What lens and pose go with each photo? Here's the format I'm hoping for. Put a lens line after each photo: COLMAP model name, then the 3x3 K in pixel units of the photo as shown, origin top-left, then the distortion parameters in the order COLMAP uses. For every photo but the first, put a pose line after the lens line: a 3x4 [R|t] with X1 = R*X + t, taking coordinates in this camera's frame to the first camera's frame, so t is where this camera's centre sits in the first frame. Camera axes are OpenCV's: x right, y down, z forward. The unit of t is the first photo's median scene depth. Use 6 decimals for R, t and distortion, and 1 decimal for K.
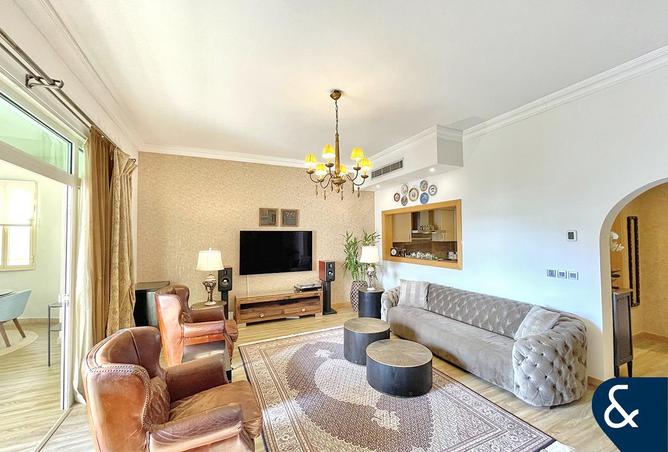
lens RADIAL K [[277.3, 0, 338.5], [0, 277.3, 228.9], [0, 0, 1]] dist [0.002057, -0.000293]
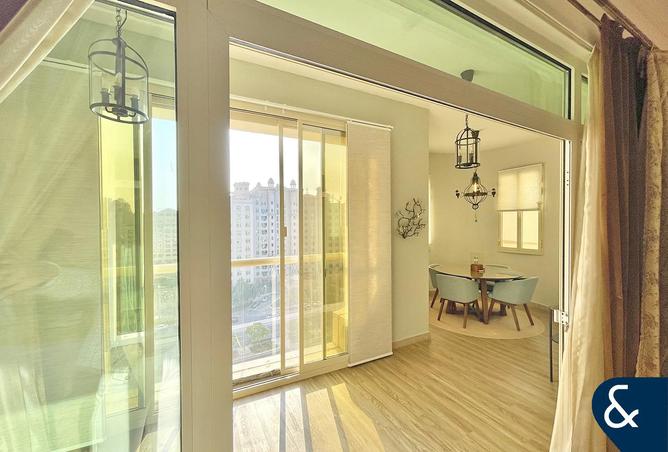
lens RADIAL K [[277.3, 0, 336.9], [0, 277.3, 225.3], [0, 0, 1]] dist [0.002057, -0.000293]
pose [[0.078082, 0.017655, -0.996791, -0.335849], [0.025992, 0.999467, 0.019739, 0.010169], [0.996608, -0.027450, 0.077581, 0.378261]]
